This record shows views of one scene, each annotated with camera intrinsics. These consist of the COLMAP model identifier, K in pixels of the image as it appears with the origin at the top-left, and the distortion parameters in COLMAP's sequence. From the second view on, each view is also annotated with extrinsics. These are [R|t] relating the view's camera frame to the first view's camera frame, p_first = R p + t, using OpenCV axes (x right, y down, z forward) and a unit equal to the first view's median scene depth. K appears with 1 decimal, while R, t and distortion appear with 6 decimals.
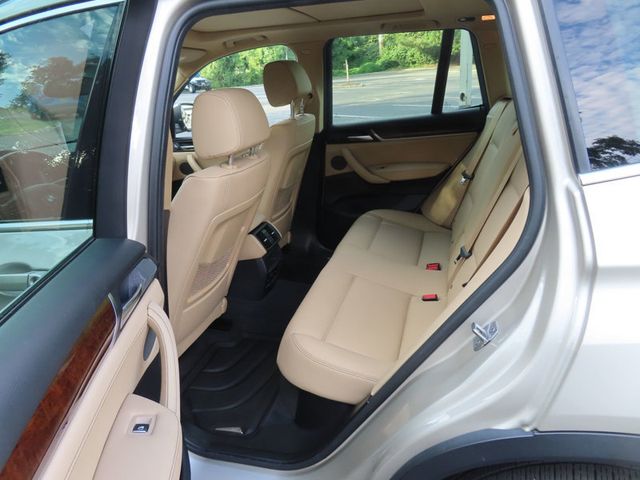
lens RADIAL K [[459.0, 0, 320.0], [0, 459.0, 240.0], [0, 0, 1]] dist [-0.007015, 0.000886]
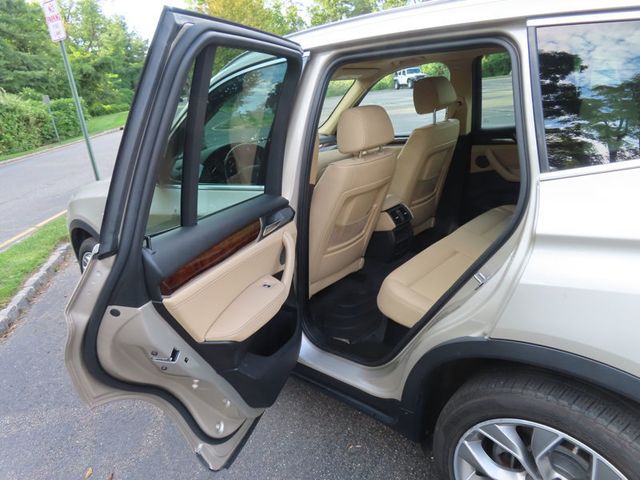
lens RADIAL K [[459.0, 0, 320.0], [0, 459.0, 240.0], [0, 0, 1]] dist [-0.007015, 0.000886]
pose [[0.899735, 0.116654, -0.420558, 0.242460], [-0.112579, 0.993040, 0.034599, 0.042953], [0.421667, 0.016216, 0.906606, -0.273408]]
